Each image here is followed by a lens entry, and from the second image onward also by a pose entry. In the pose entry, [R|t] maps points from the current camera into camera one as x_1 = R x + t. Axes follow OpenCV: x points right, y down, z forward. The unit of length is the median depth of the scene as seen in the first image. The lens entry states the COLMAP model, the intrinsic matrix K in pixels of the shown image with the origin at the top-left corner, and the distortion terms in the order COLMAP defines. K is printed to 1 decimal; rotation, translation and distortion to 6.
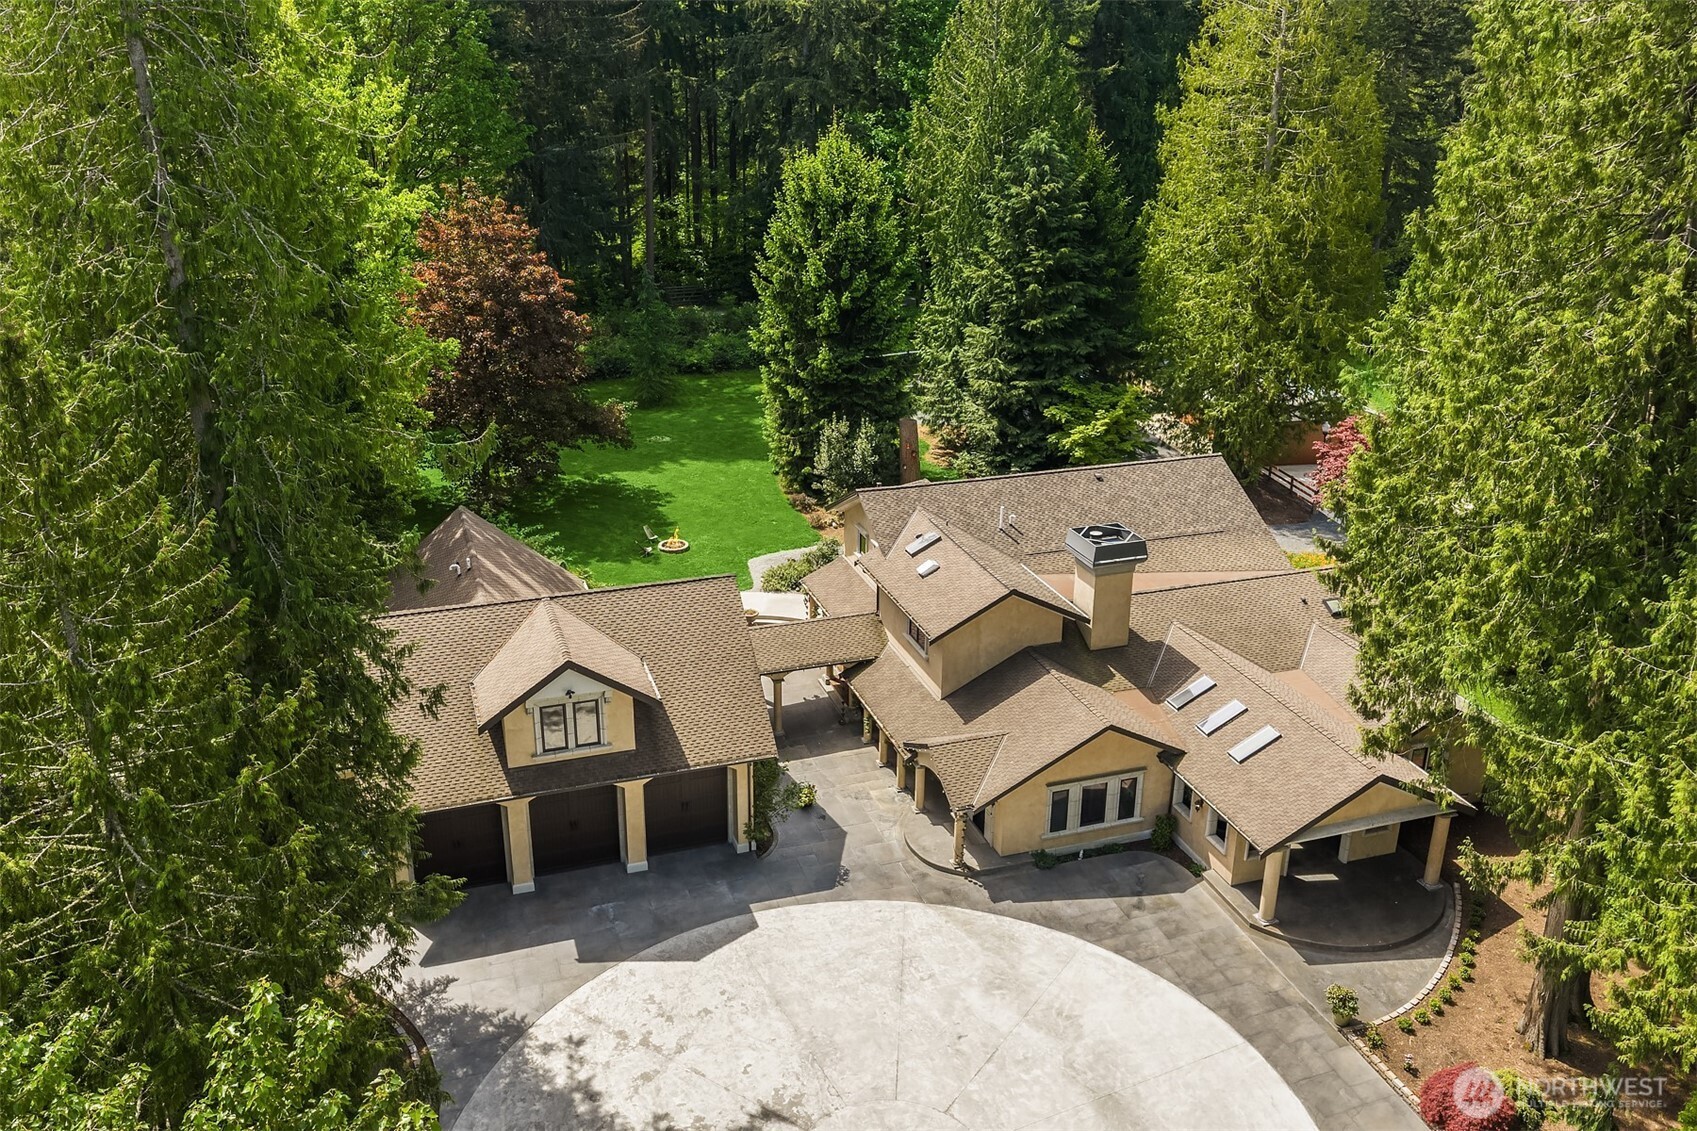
lens RADIAL K [[1377.0, 0, 848.5], [0, 1377.0, 565.5], [0, 0, 1]] dist [0.019917, -0.007304]
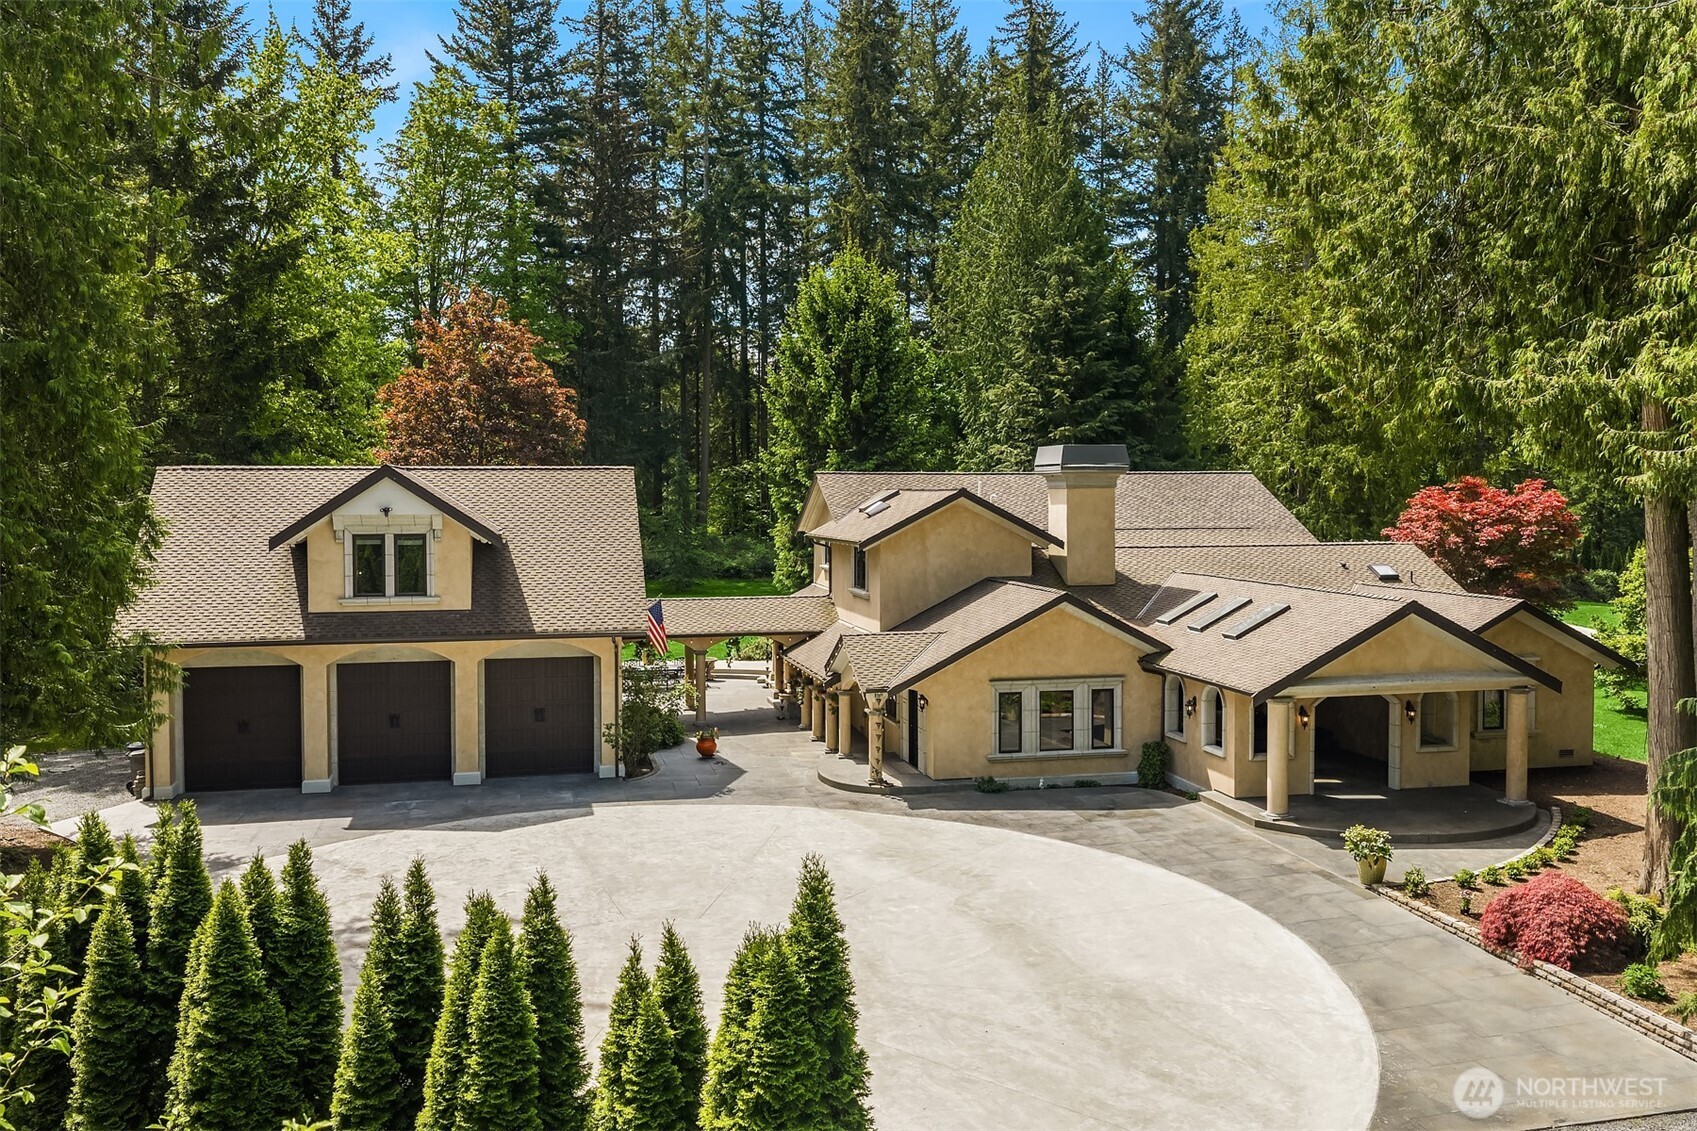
lens RADIAL K [[1391.4, 0, 855.0], [0, 1391.4, 553.4], [0, 0, 1]] dist [0.012317, -0.005292]
pose [[0.995121, -0.008134, -0.098327, 0.143816], [-0.024909, 0.943599, -0.330153, 0.348440], [0.095467, 0.330992, 0.938792, 0.227586]]
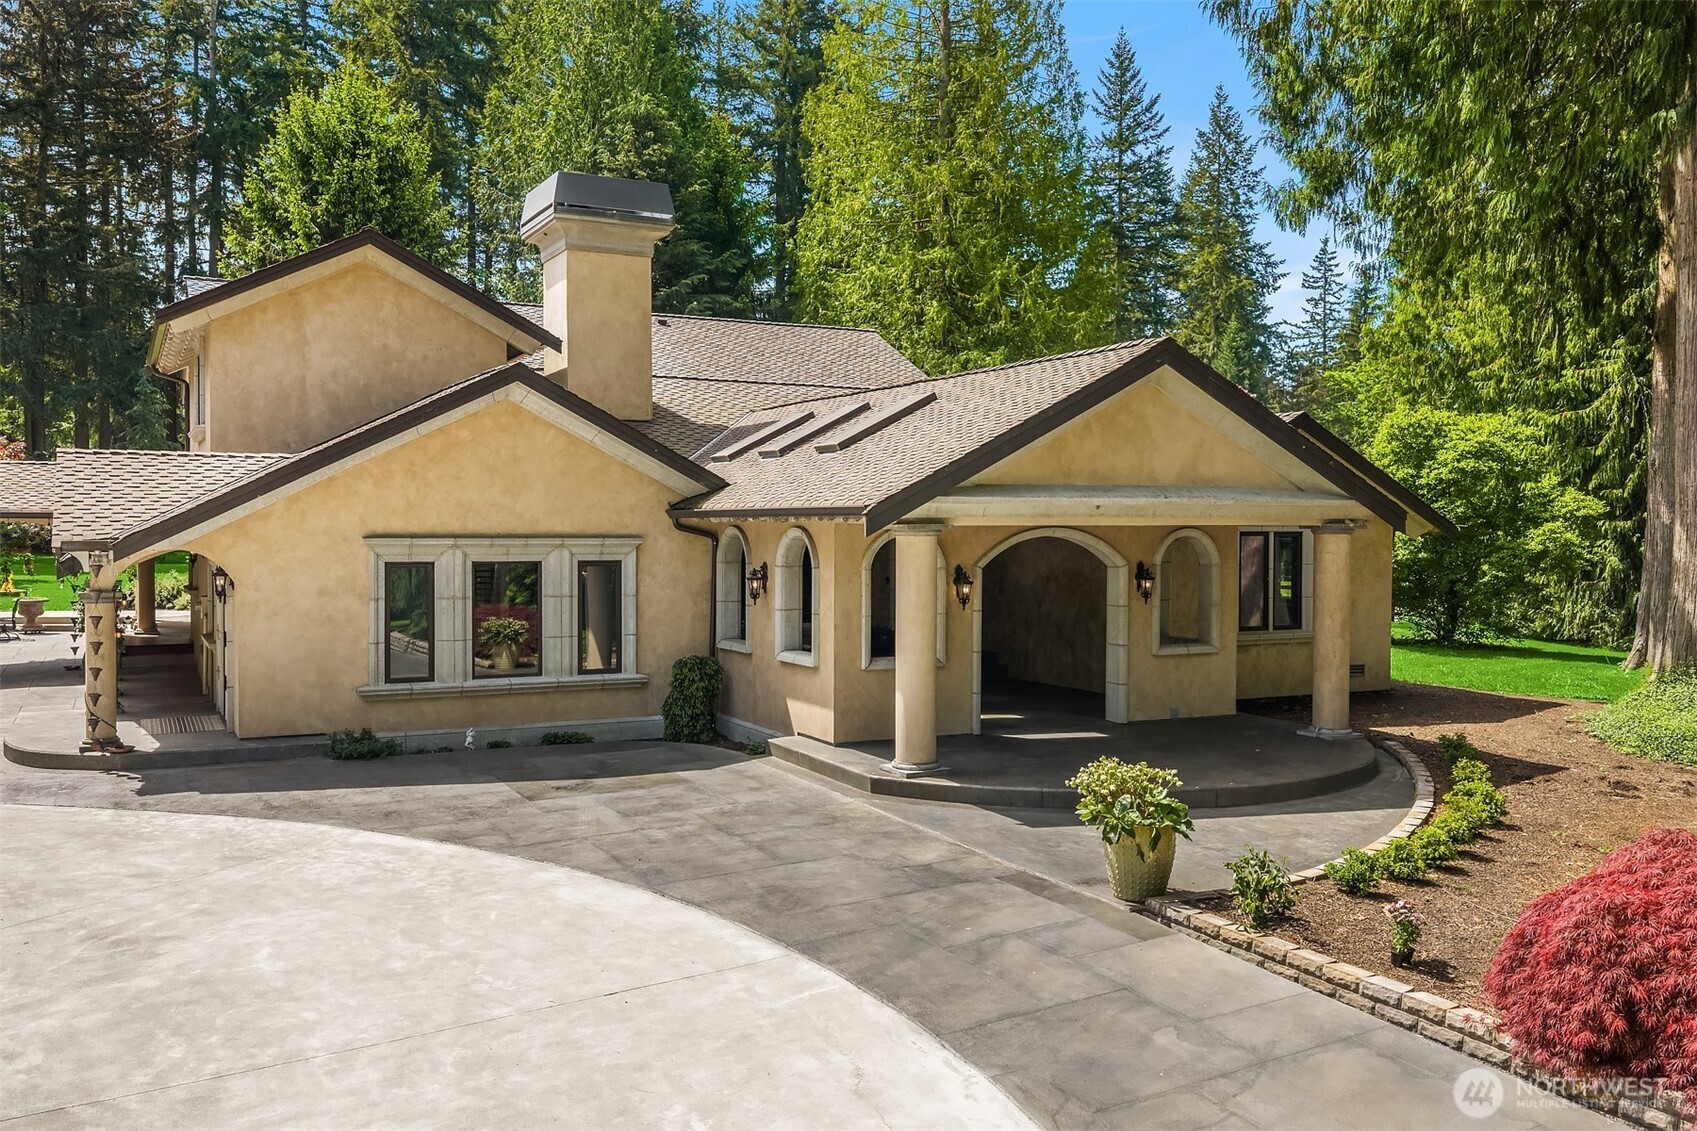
lens RADIAL K [[1377.0, 0, 848.5], [0, 1377.0, 565.5], [0, 0, 1]] dist [0.019917, -0.007304]
pose [[0.988188, -0.007929, 0.153038, 0.216317], [0.060645, 0.937366, -0.343027, 0.305032], [-0.140733, 0.348257, 0.926775, 0.614195]]
